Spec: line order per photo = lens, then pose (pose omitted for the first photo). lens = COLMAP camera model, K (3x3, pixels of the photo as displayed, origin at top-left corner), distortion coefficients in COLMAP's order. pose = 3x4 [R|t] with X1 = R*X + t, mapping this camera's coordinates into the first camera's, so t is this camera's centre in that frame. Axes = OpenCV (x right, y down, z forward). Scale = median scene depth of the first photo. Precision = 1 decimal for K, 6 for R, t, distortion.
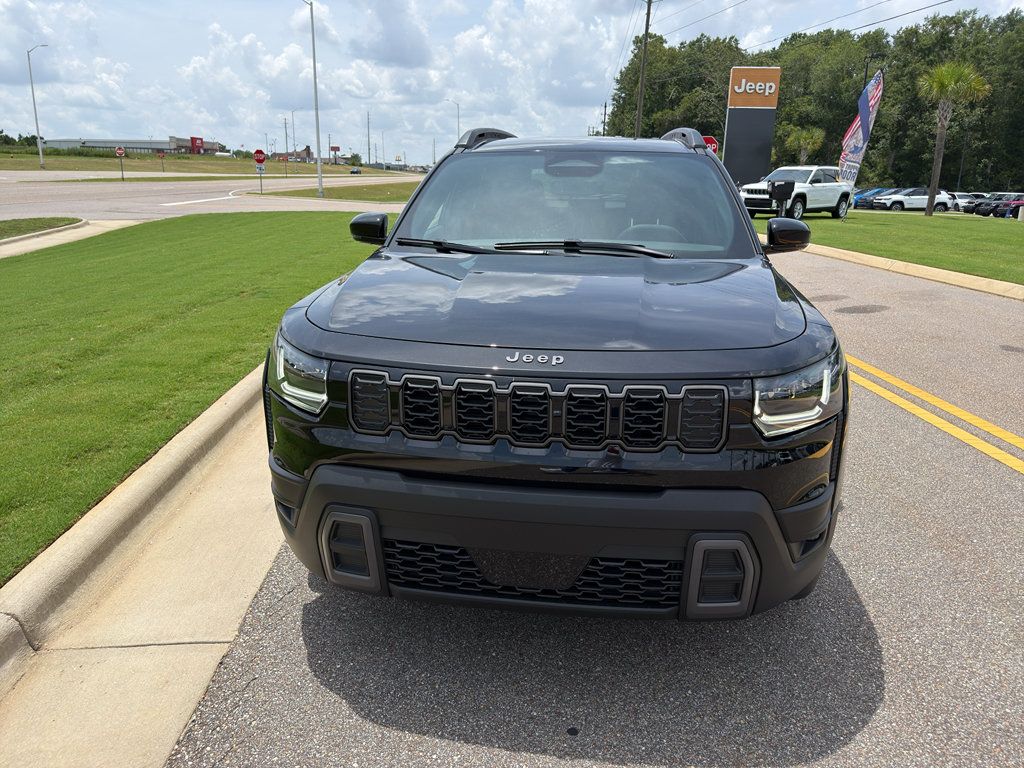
lens RADIAL K [[725.3, 0, 517.9], [0, 725.3, 384.5], [0, 0, 1]] dist [0.012077, -0.021989]
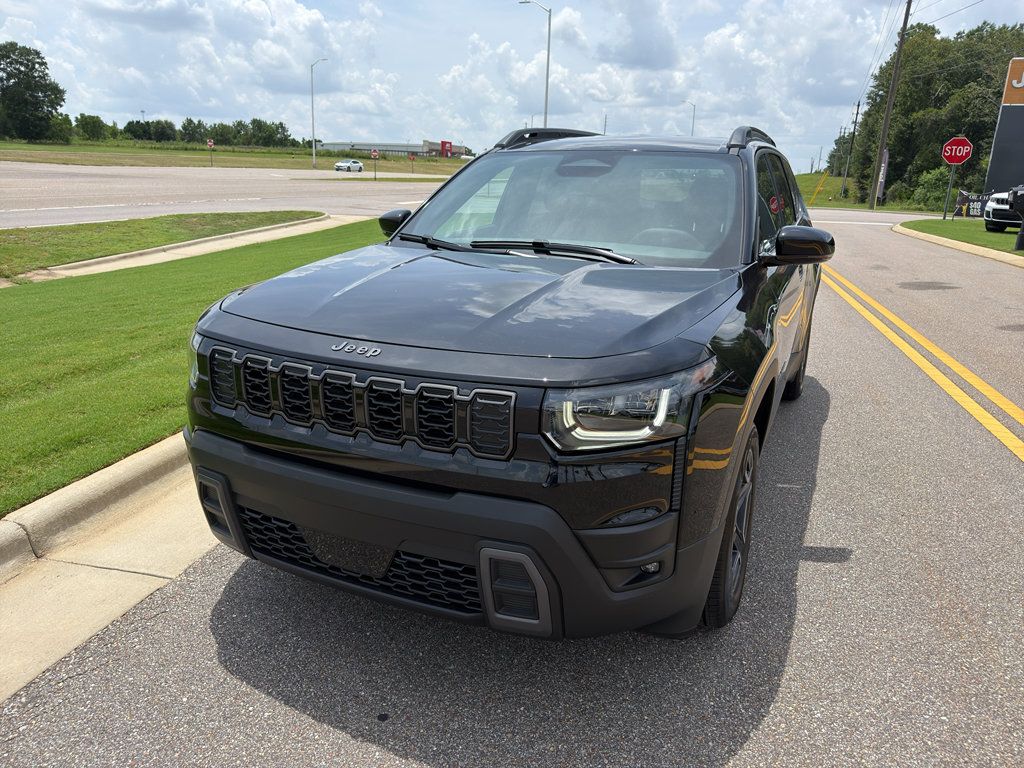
lens RADIAL K [[725.3, 0, 513.4], [0, 725.3, 390.2], [0, 0, 1]] dist [0.012077, -0.021989]
pose [[0.951206, 0.097300, -0.292814, 0.119226], [-0.096275, 0.995193, 0.017947, -0.003932], [0.293153, 0.011119, 0.956001, 0.016764]]
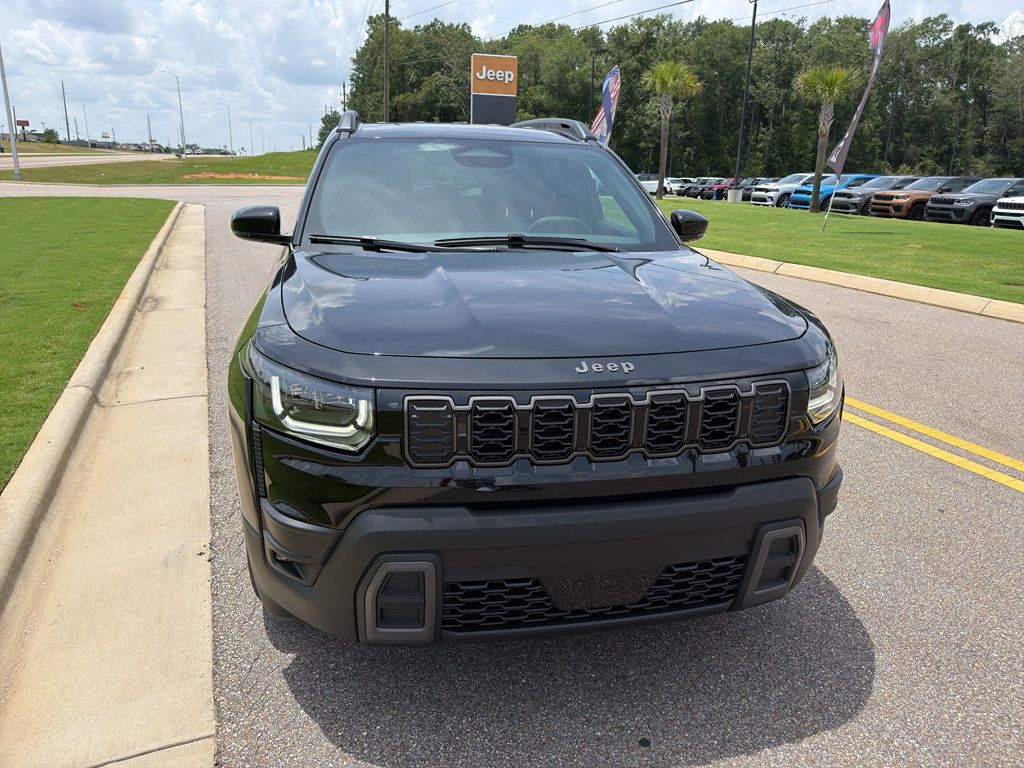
lens RADIAL K [[725.3, 0, 519.4], [0, 725.3, 384.4], [0, 0, 1]] dist [0.012077, -0.021989]
pose [[0.942316, -0.087561, 0.323068, -0.084547], [0.080669, 0.996137, 0.034690, -0.012078], [-0.324857, -0.006627, 0.945740, 0.031289]]
